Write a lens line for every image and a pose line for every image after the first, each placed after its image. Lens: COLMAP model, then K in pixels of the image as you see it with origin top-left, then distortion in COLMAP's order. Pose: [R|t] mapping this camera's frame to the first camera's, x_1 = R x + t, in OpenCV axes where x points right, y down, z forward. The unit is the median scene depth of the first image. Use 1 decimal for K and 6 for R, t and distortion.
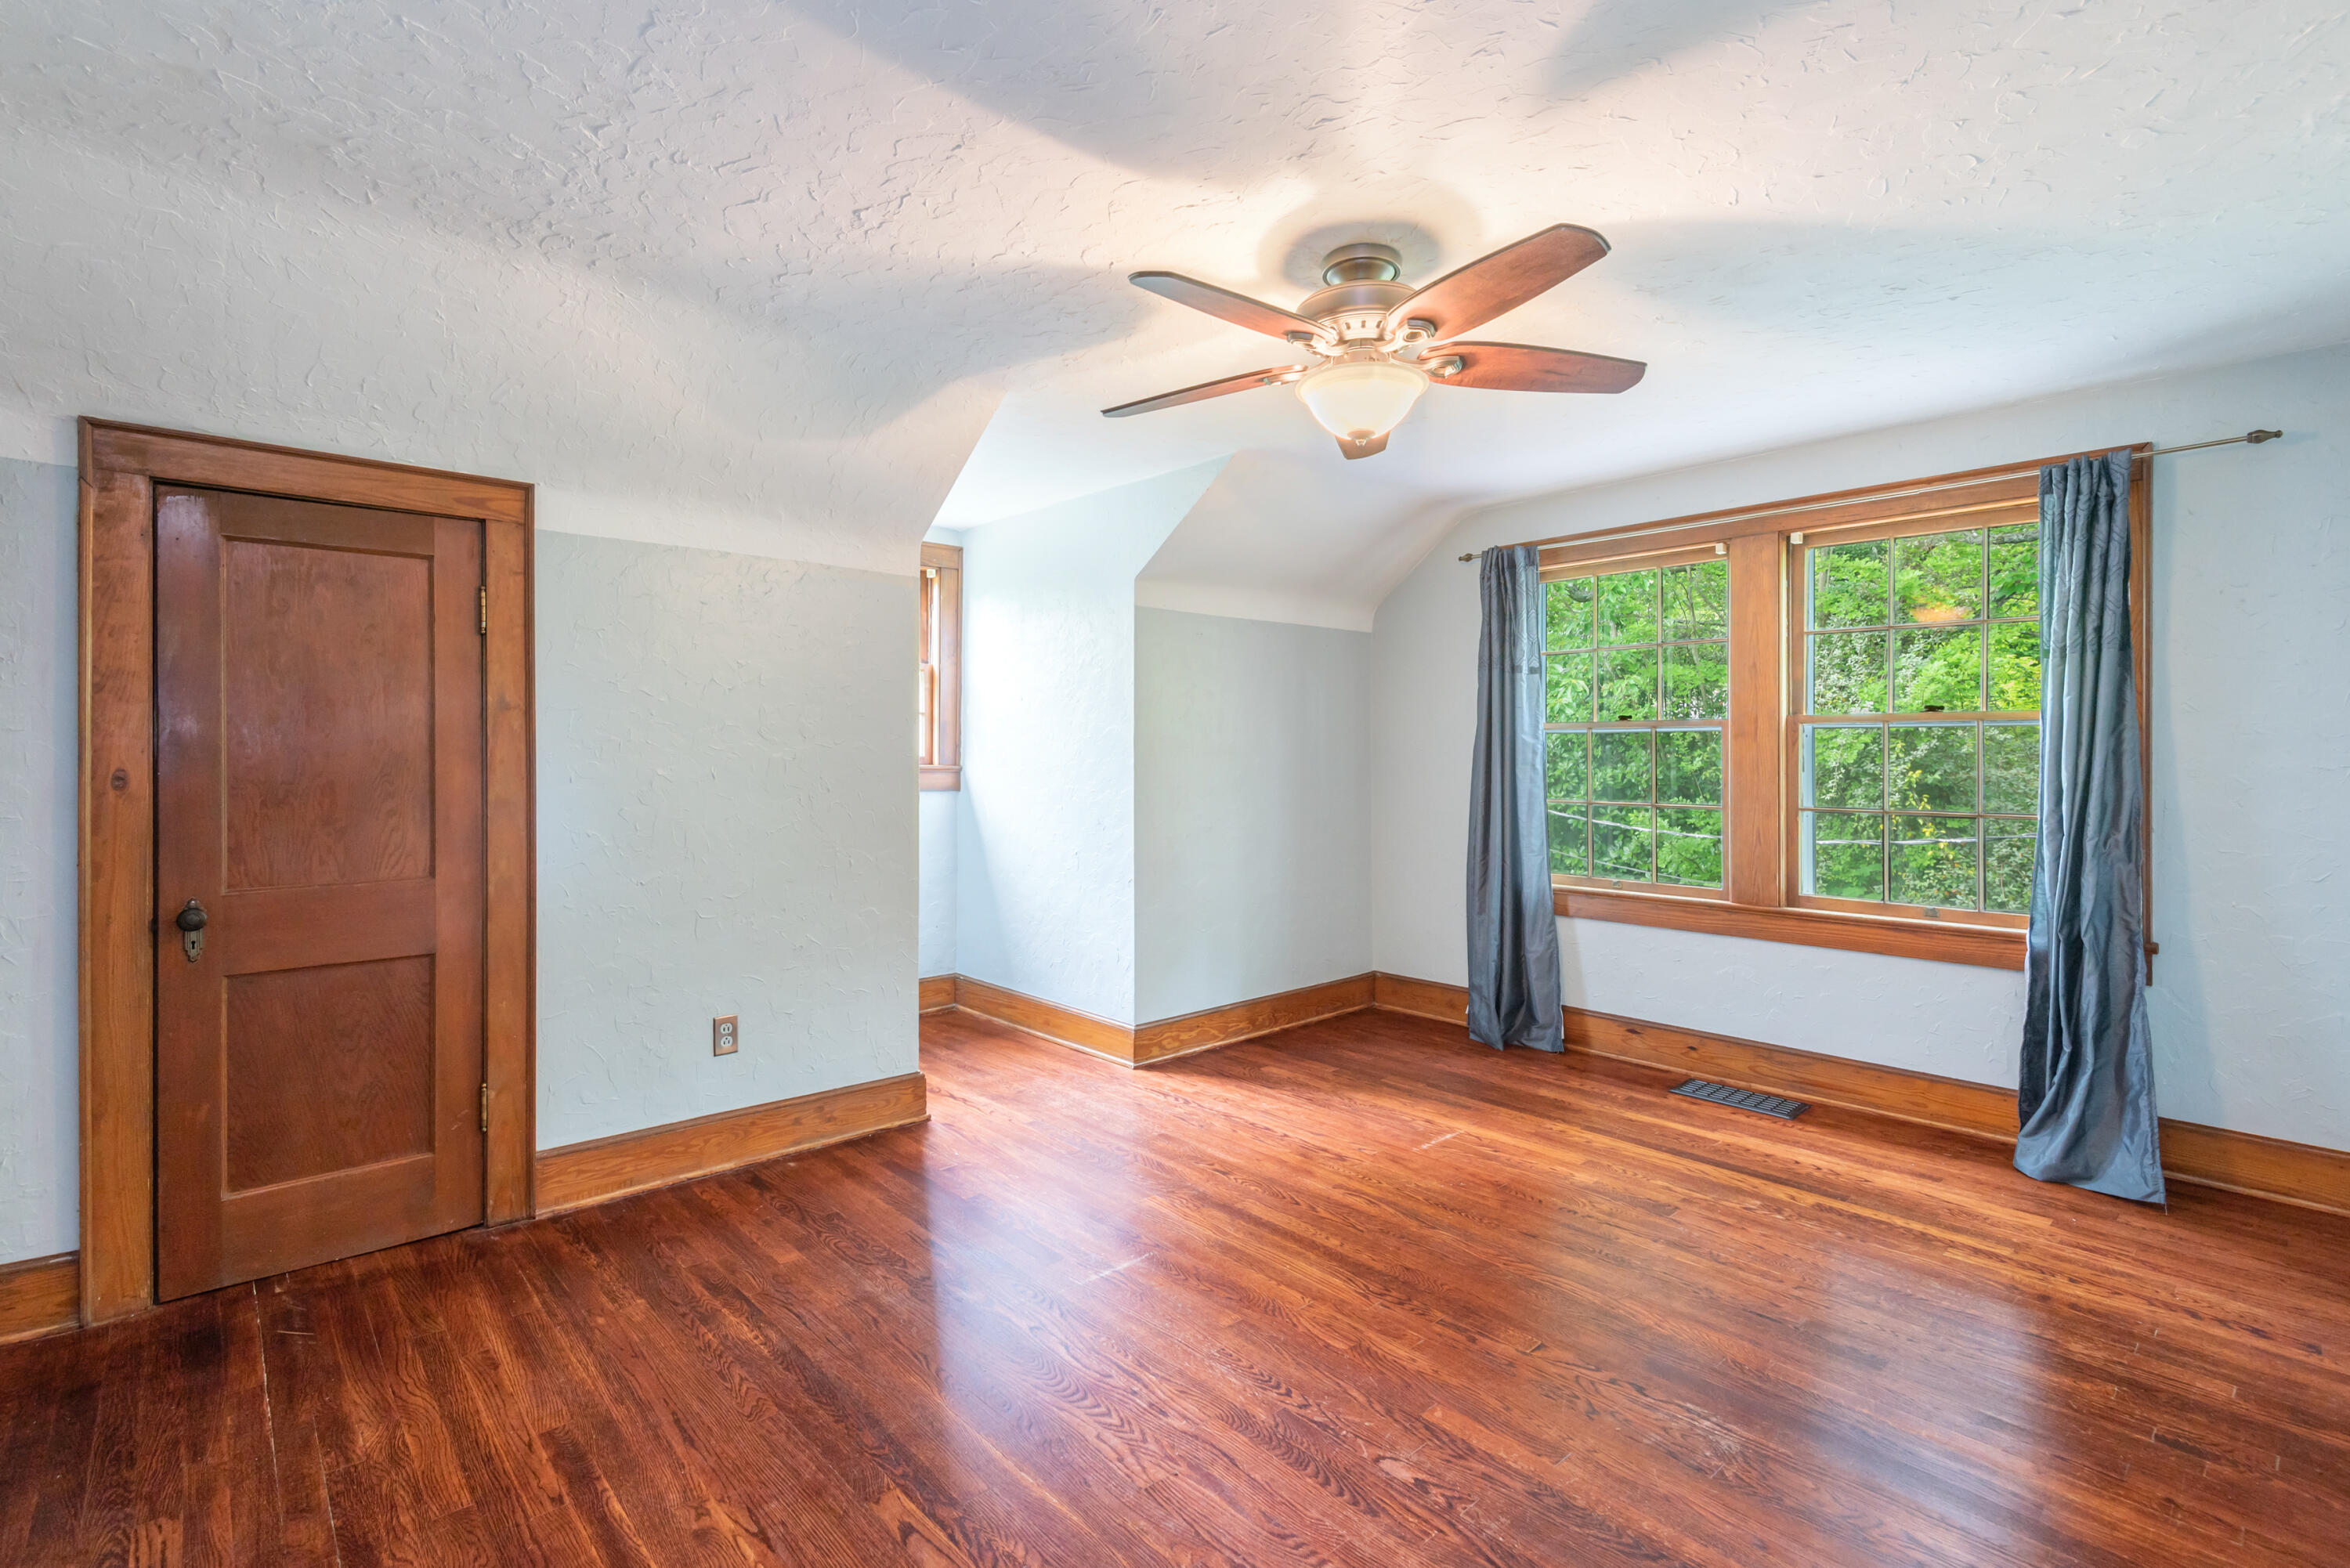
lens RADIAL K [[1065.2, 0, 1169.8], [0, 1065.2, 768.6], [0, 0, 1]] dist [0.026627, -0.014176]
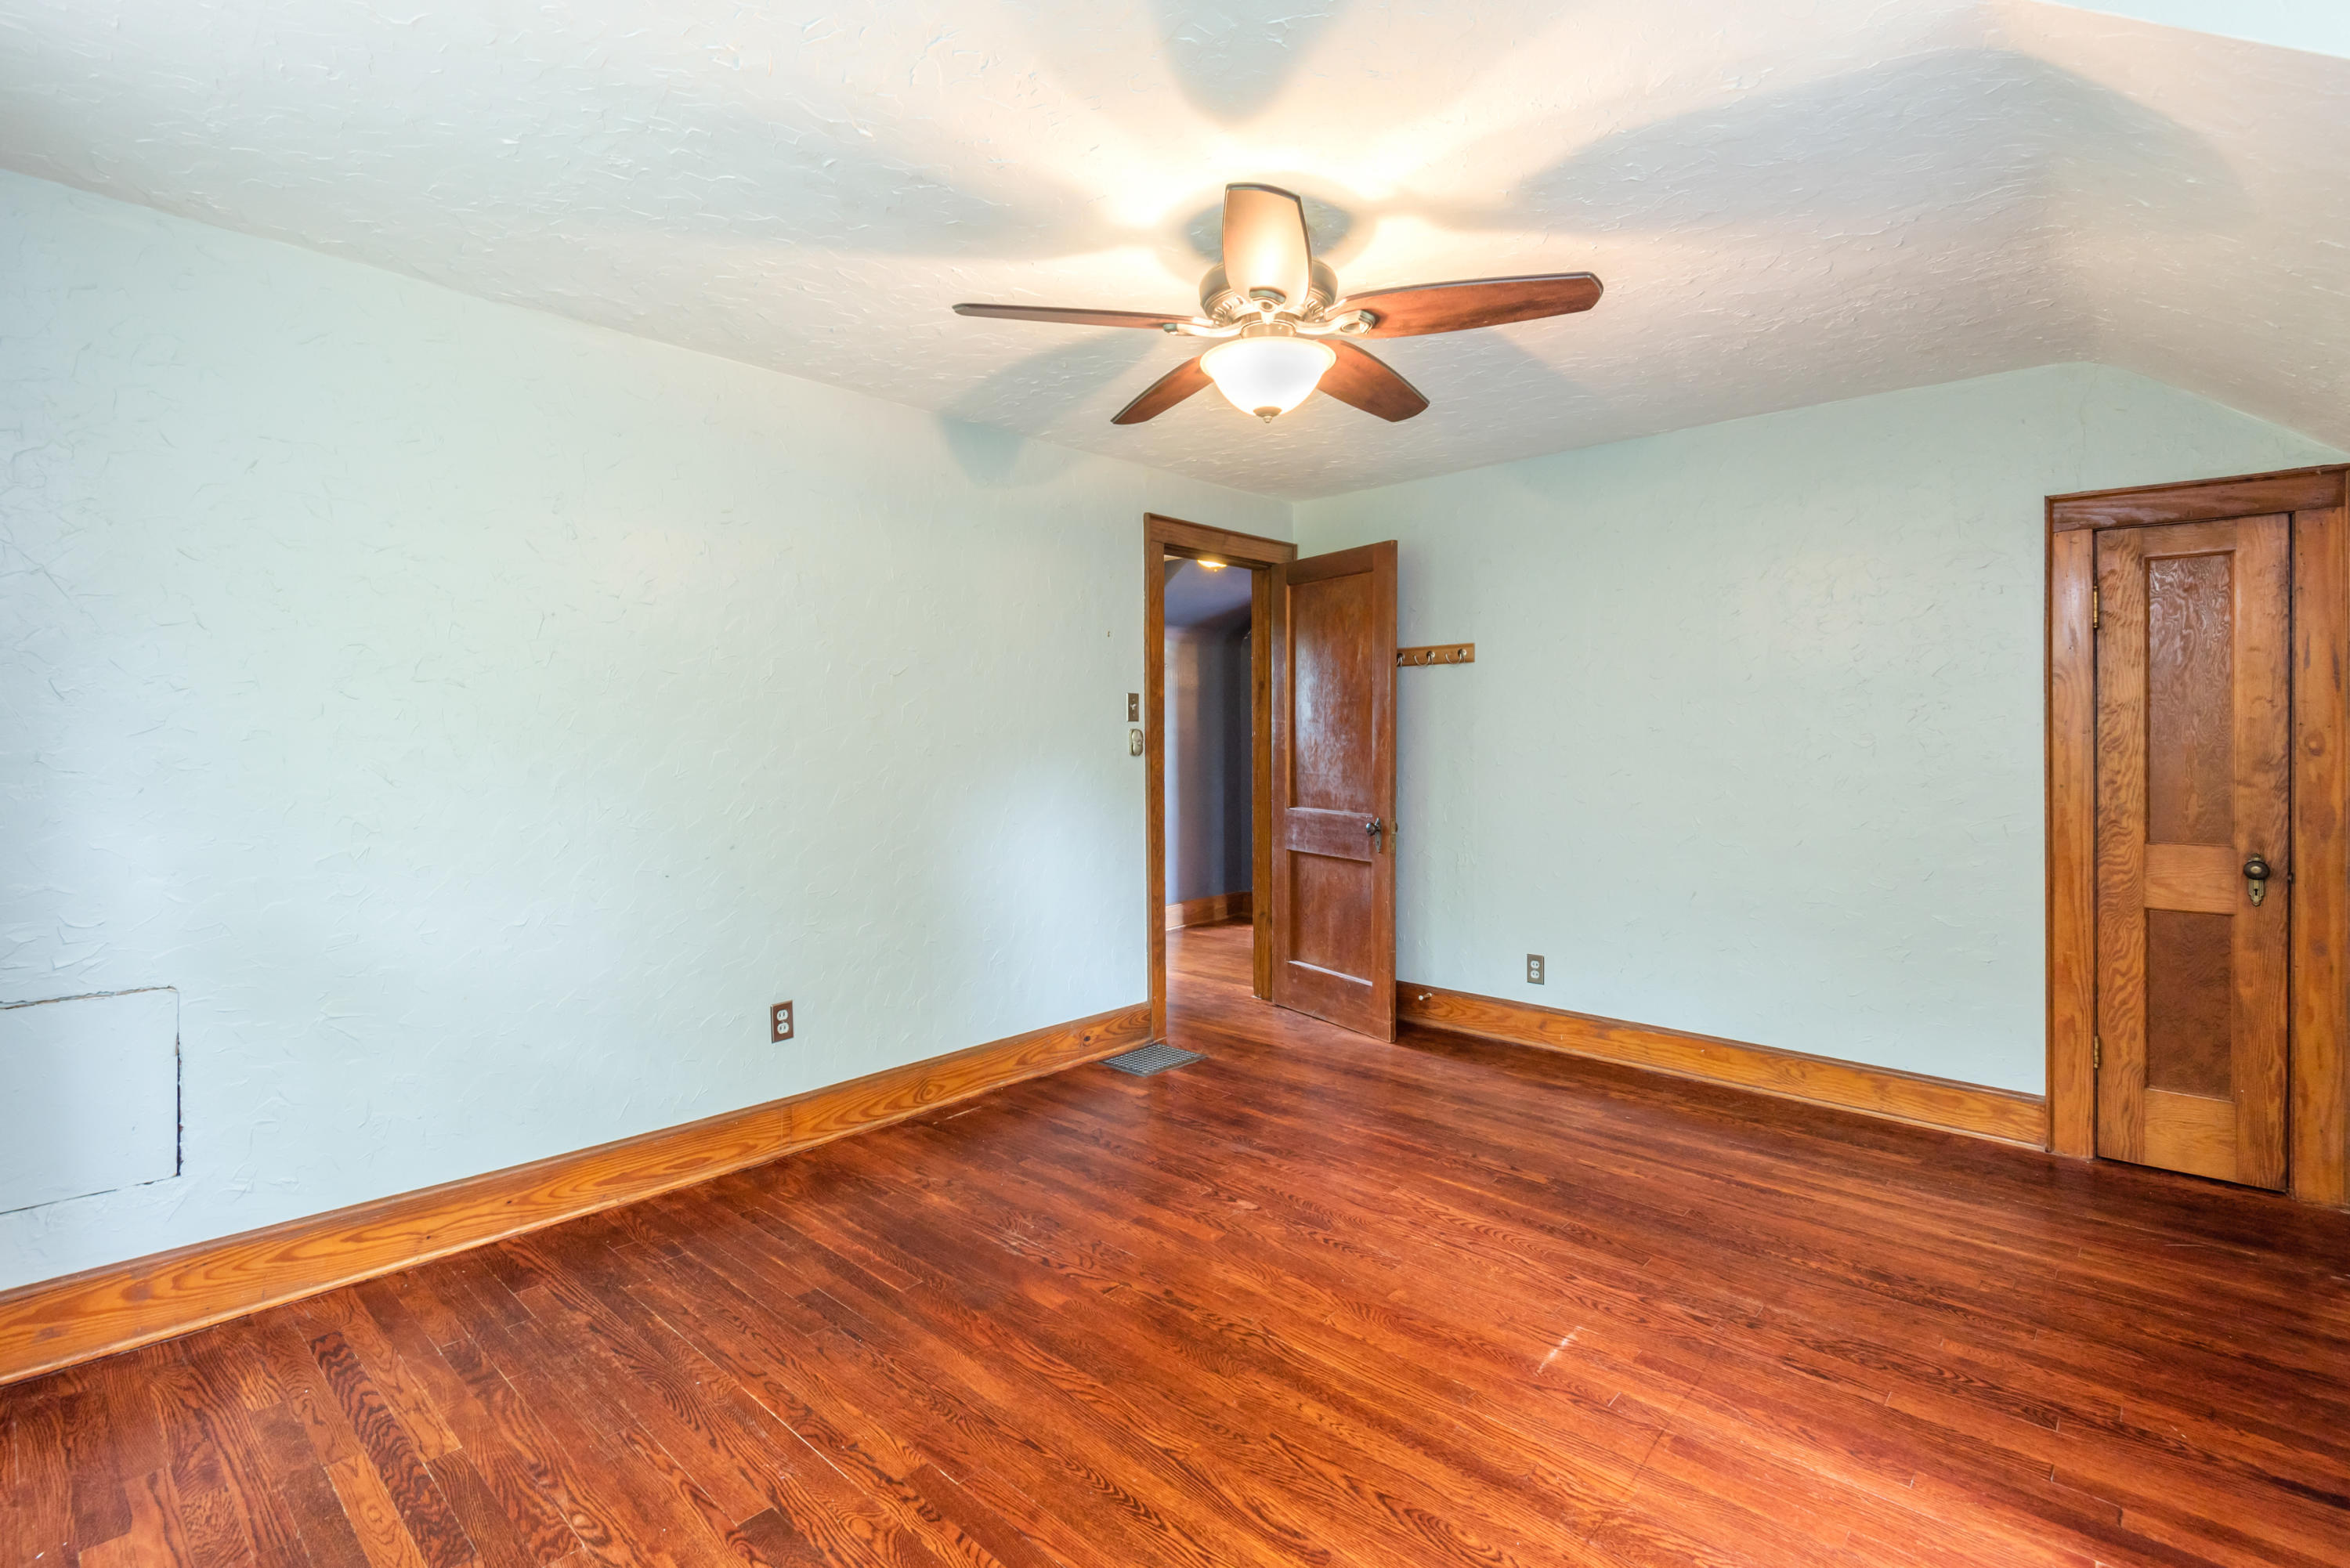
lens RADIAL K [[1065.2, 0, 1176.9], [0, 1065.2, 765.8], [0, 0, 1]] dist [0.026627, -0.014176]
pose [[-0.995109, -0.001616, -0.098767, 0.357240], [-0.004657, 0.999522, 0.030562, -0.020025], [0.098671, 0.030872, -0.994641, 1.923661]]
